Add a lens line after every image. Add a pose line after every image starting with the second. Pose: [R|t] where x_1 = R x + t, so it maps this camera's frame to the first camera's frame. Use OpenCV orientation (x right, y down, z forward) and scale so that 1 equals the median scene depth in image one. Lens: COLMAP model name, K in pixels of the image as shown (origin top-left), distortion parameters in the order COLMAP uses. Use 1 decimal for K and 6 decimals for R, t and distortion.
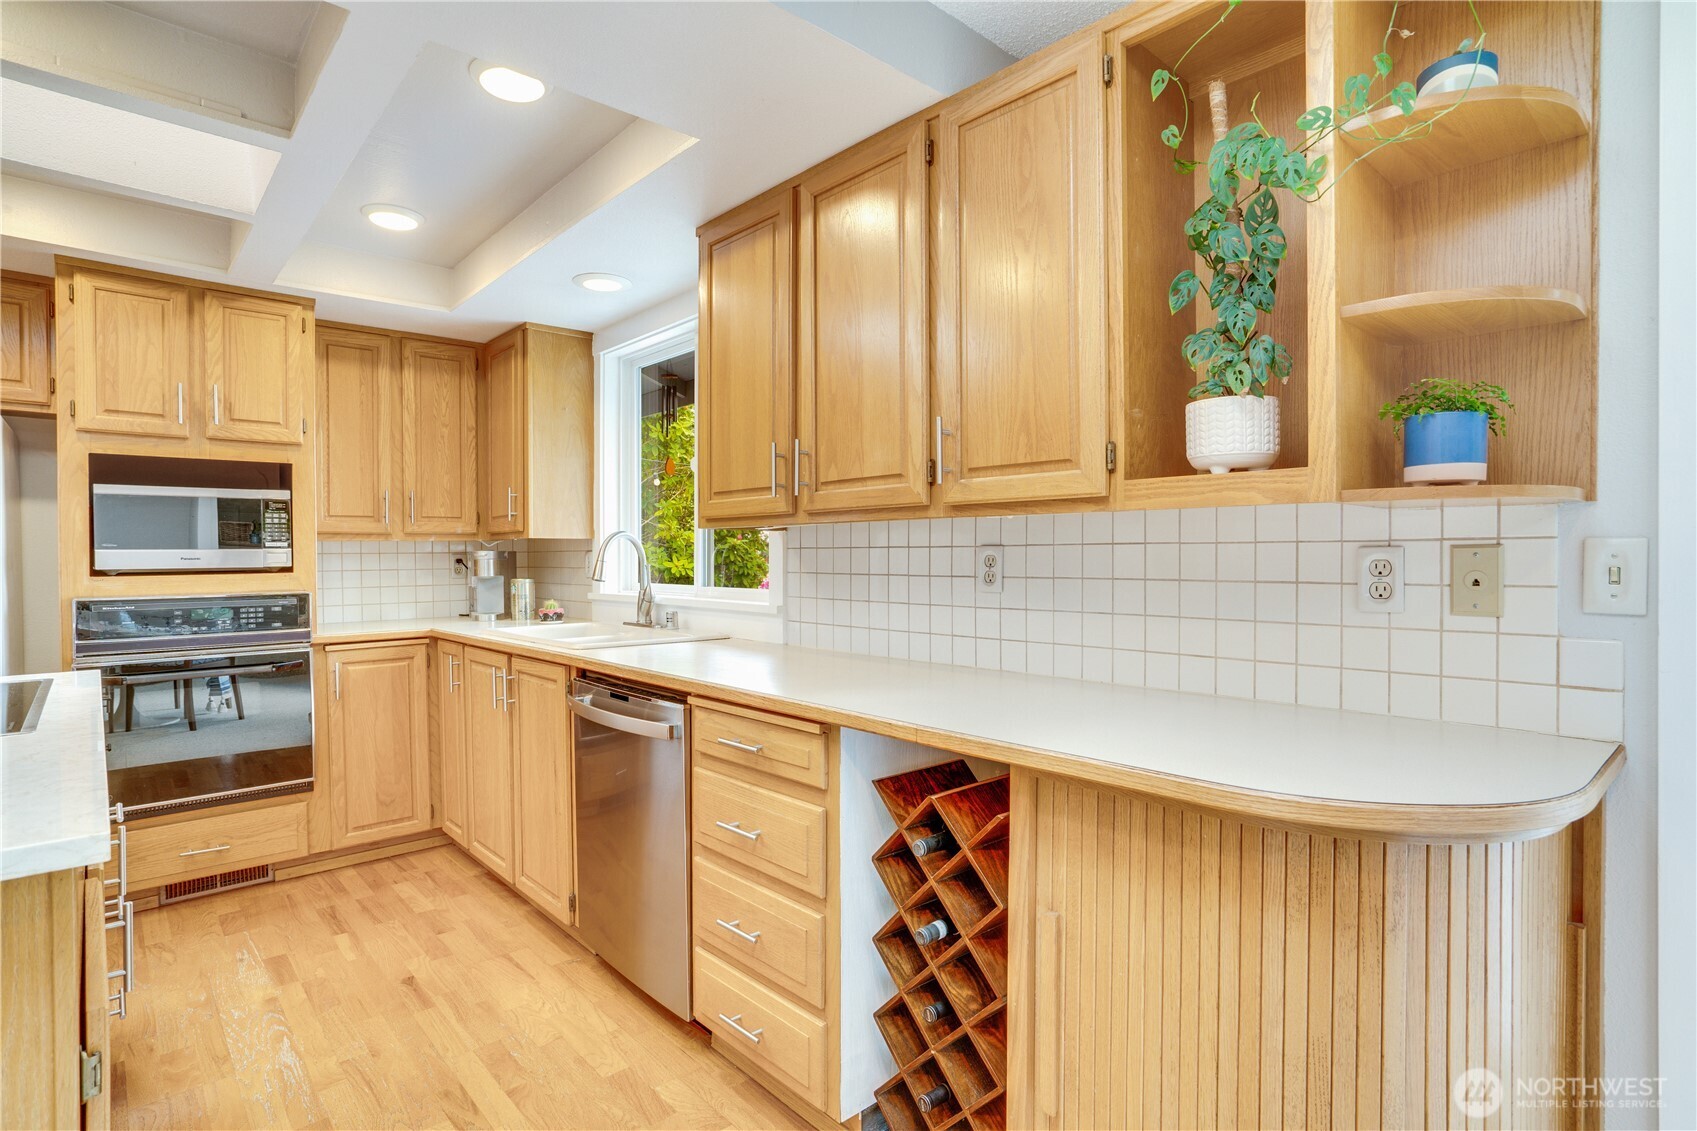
lens RADIAL K [[824.8, 0, 836.7], [0, 824.8, 562.1], [0, 0, 1]] dist [-0.028286, 0.005054]
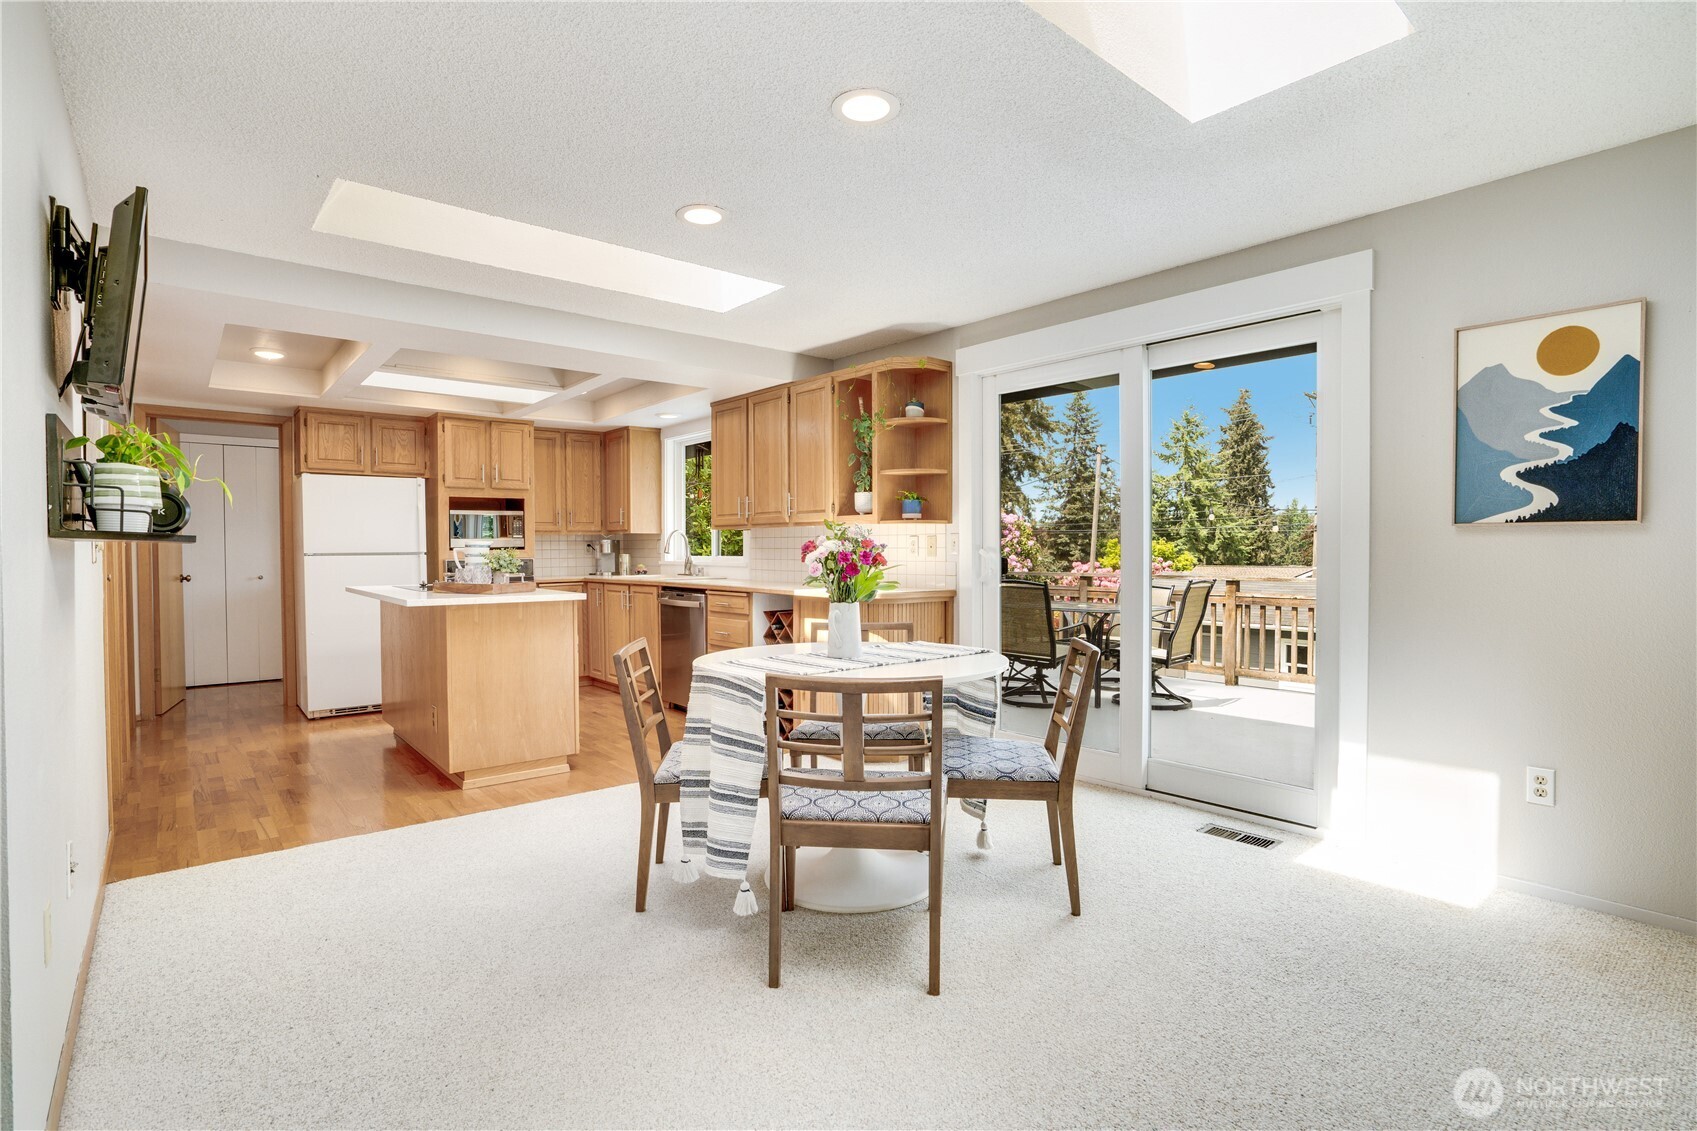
lens RADIAL K [[824.8, 0, 823.8], [0, 824.8, 571.1], [0, 0, 1]] dist [-0.028286, 0.005054]
pose [[0.998564, 0.002740, -0.053498, 0.236491], [-0.001768, 0.999833, 0.018209, 0.029355], [0.053539, -0.018089, 0.998402, -1.131797]]
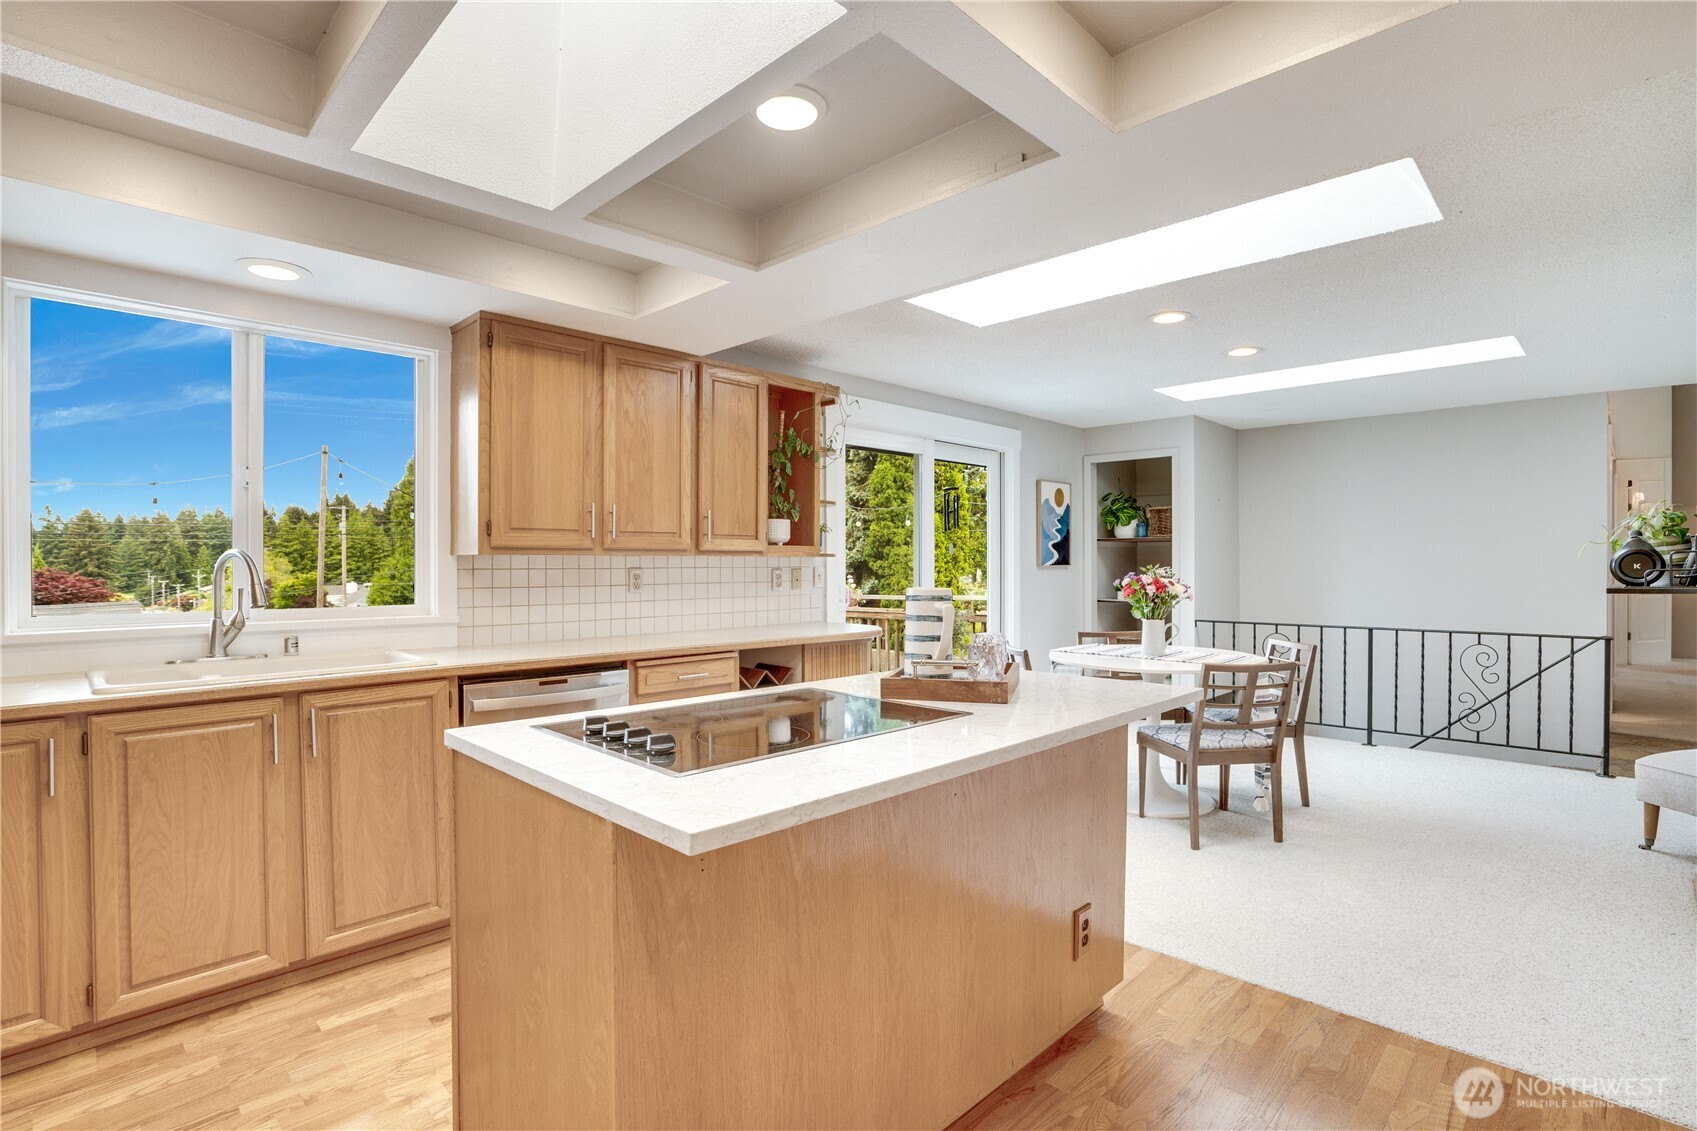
lens RADIAL K [[798.7, 0, 851.1], [0, 798.7, 564.0], [0, 0, 1]] dist [-0.034359, 0.006110]
pose [[-0.035786, -0.004609, 0.999349, -1.132638], [0.003904, 0.999981, 0.004751, -0.025100], [-0.999352, 0.004072, -0.035768, 0.400804]]
